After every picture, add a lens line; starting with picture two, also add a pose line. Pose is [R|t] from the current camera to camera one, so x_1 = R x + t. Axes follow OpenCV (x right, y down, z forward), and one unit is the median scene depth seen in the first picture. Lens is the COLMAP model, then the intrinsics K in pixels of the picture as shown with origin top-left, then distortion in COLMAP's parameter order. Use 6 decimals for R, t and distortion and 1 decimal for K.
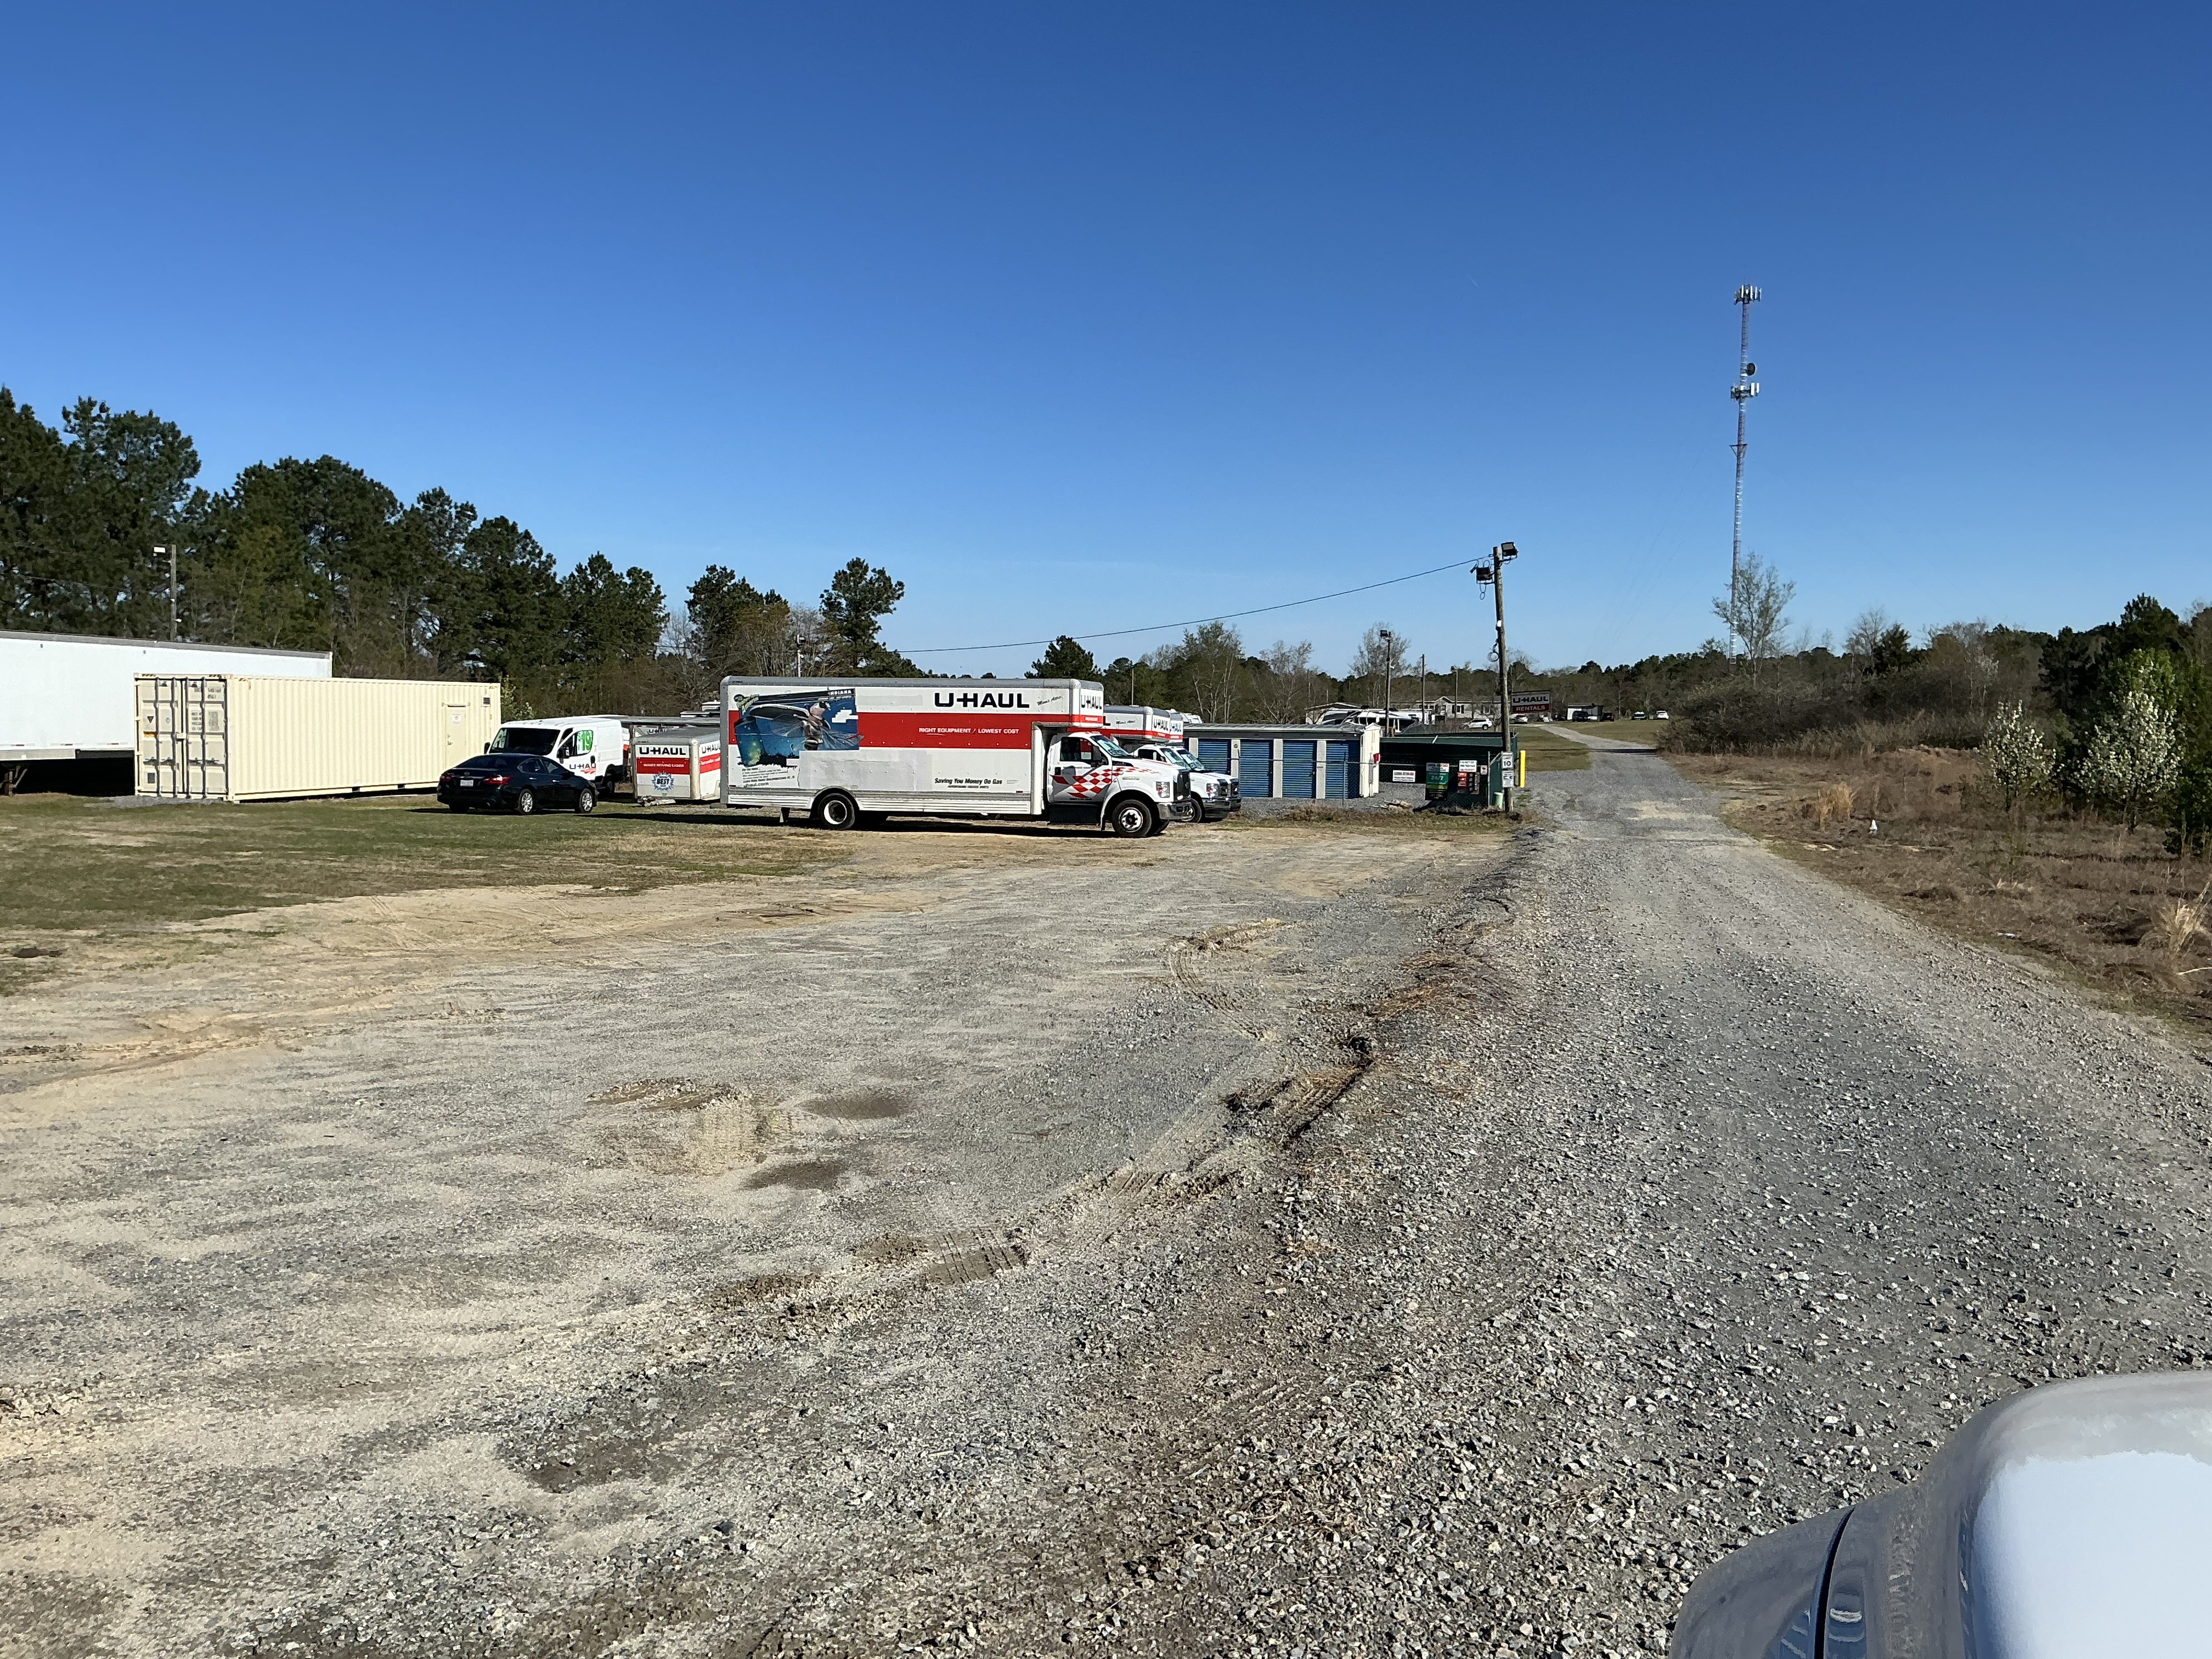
lens RADIAL K [[1830.5, 0, 1103.3], [0, 1830.5, 809.2], [0, 0, 1]] dist [0.152694, -0.309826]
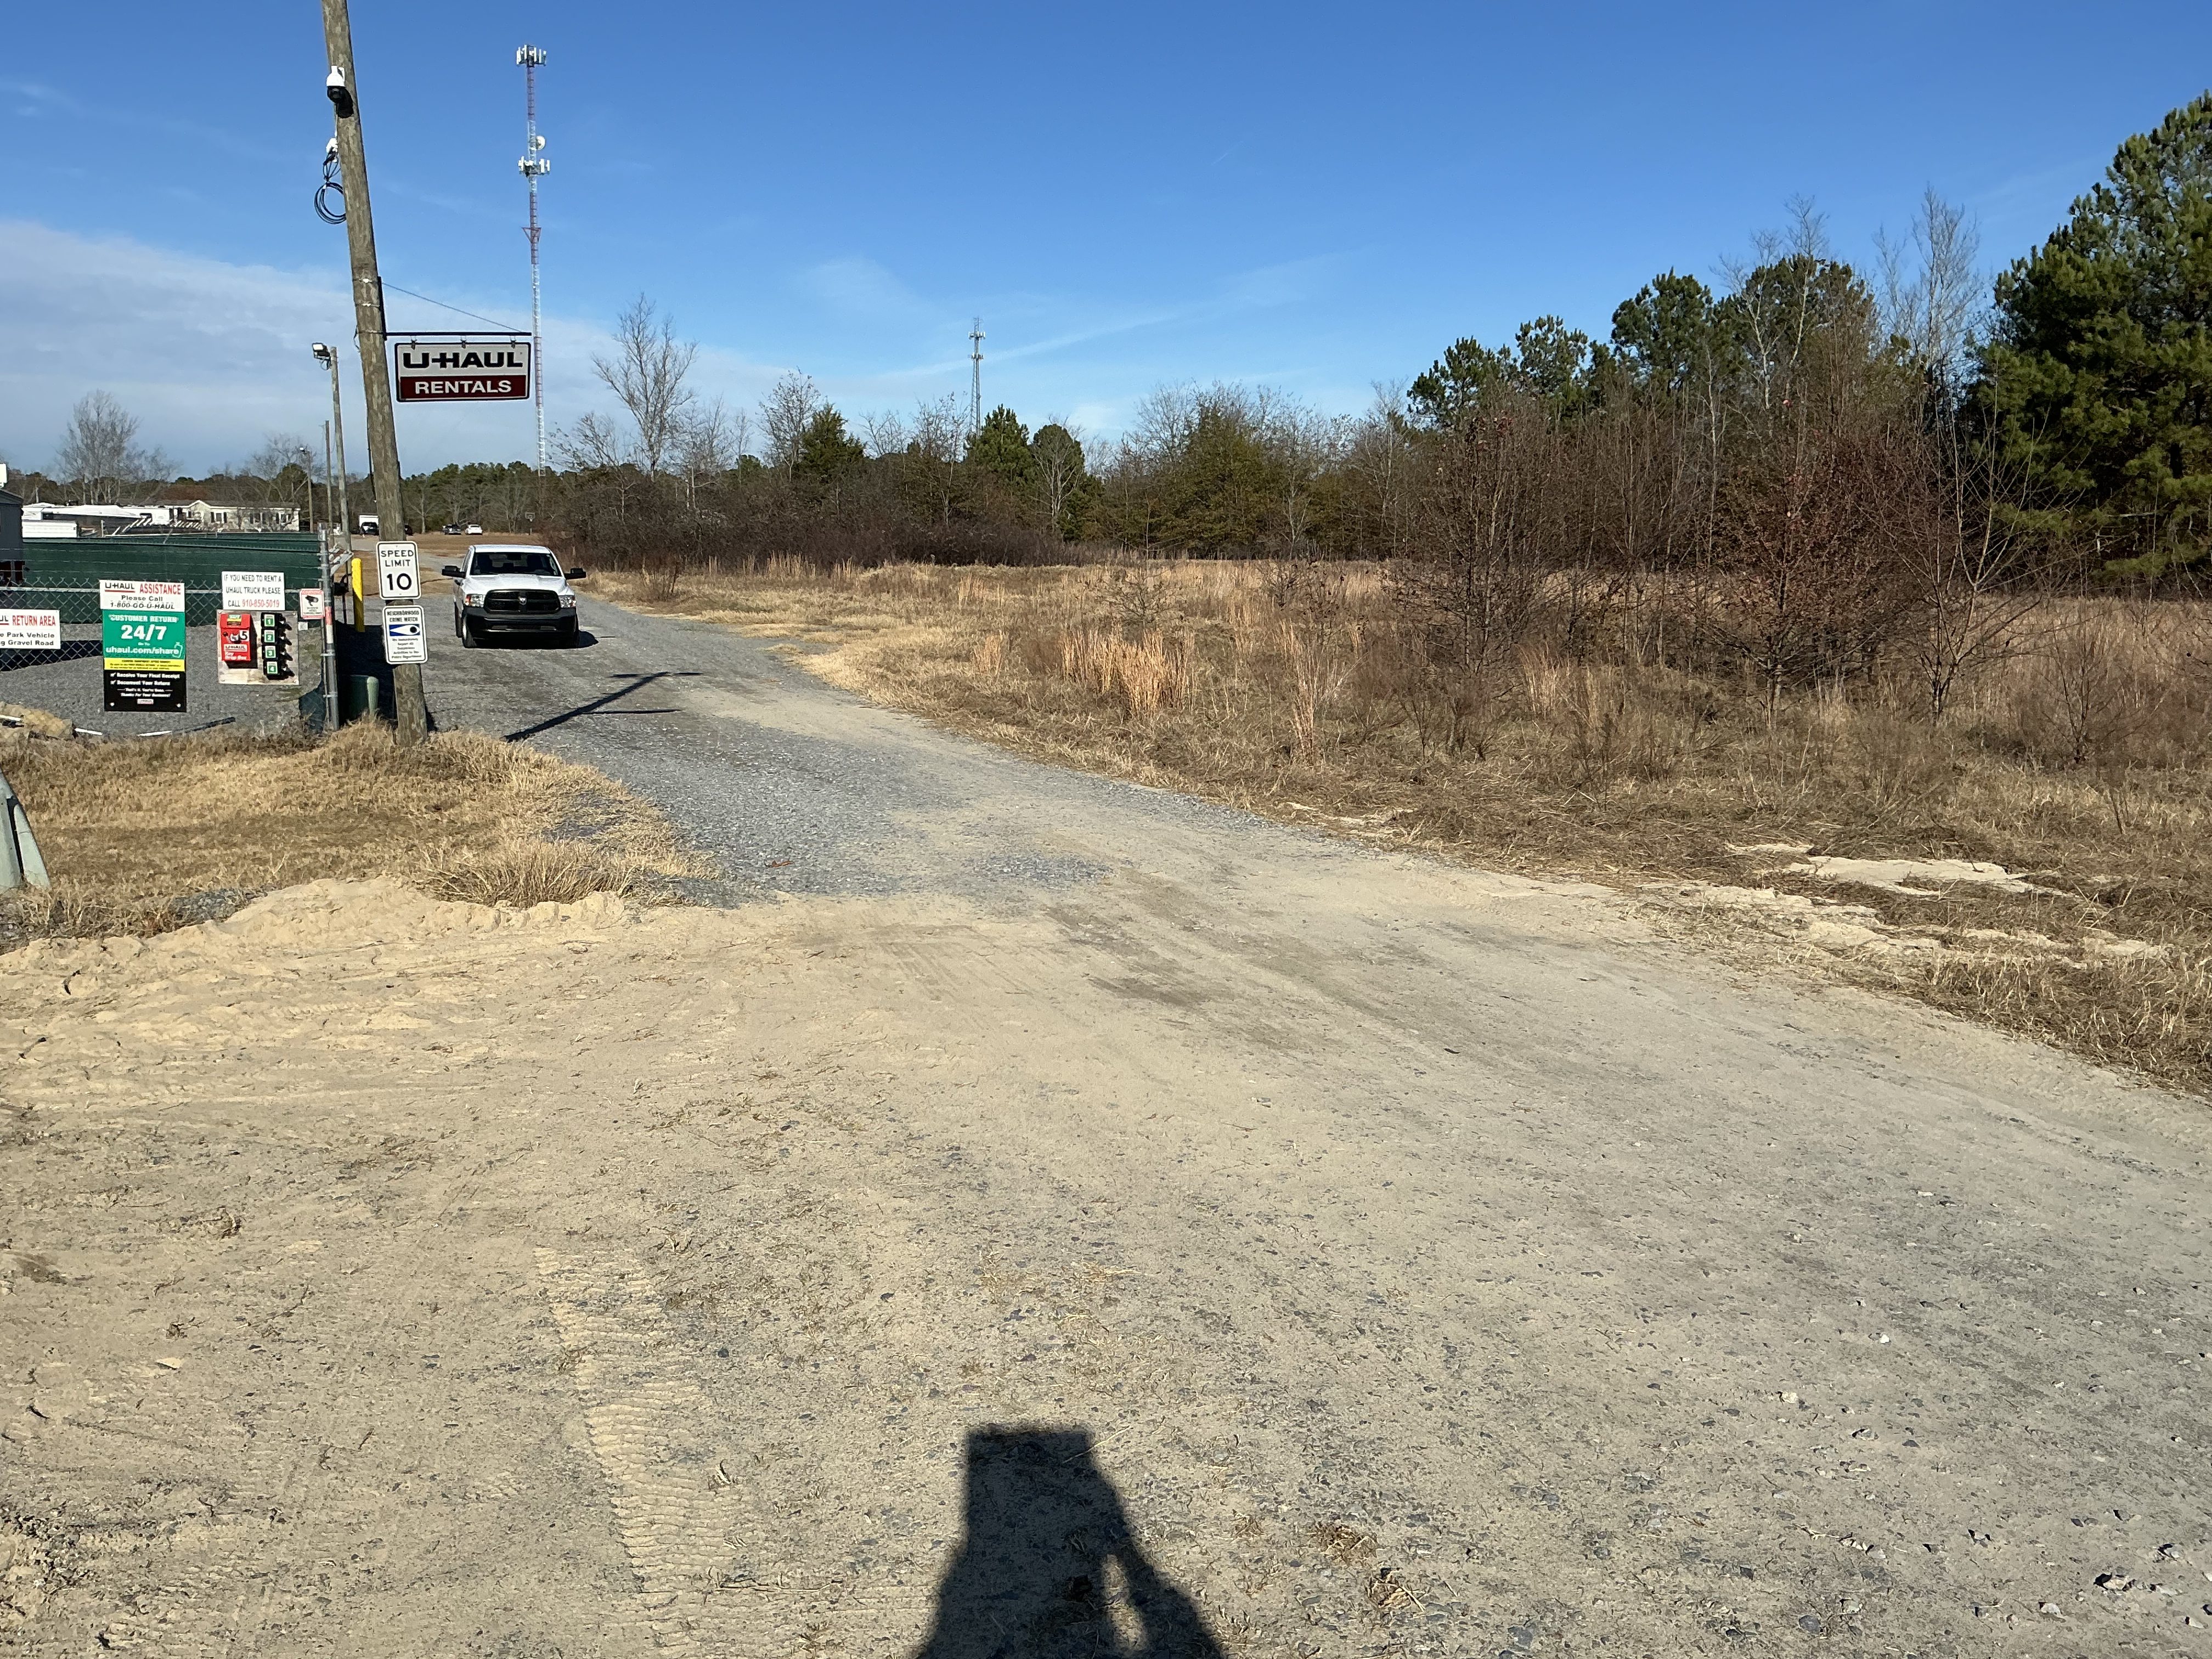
lens RADIAL K [[1830.5, 0, 1103.3], [0, 1830.5, 809.2], [0, 0, 1]] dist [0.152694, -0.309826]
pose [[0.808397, -0.073775, 0.583996, 0.026025], [0.018674, 0.994830, 0.099826, -0.003175], [-0.588342, -0.069793, 0.805595, 0.134002]]
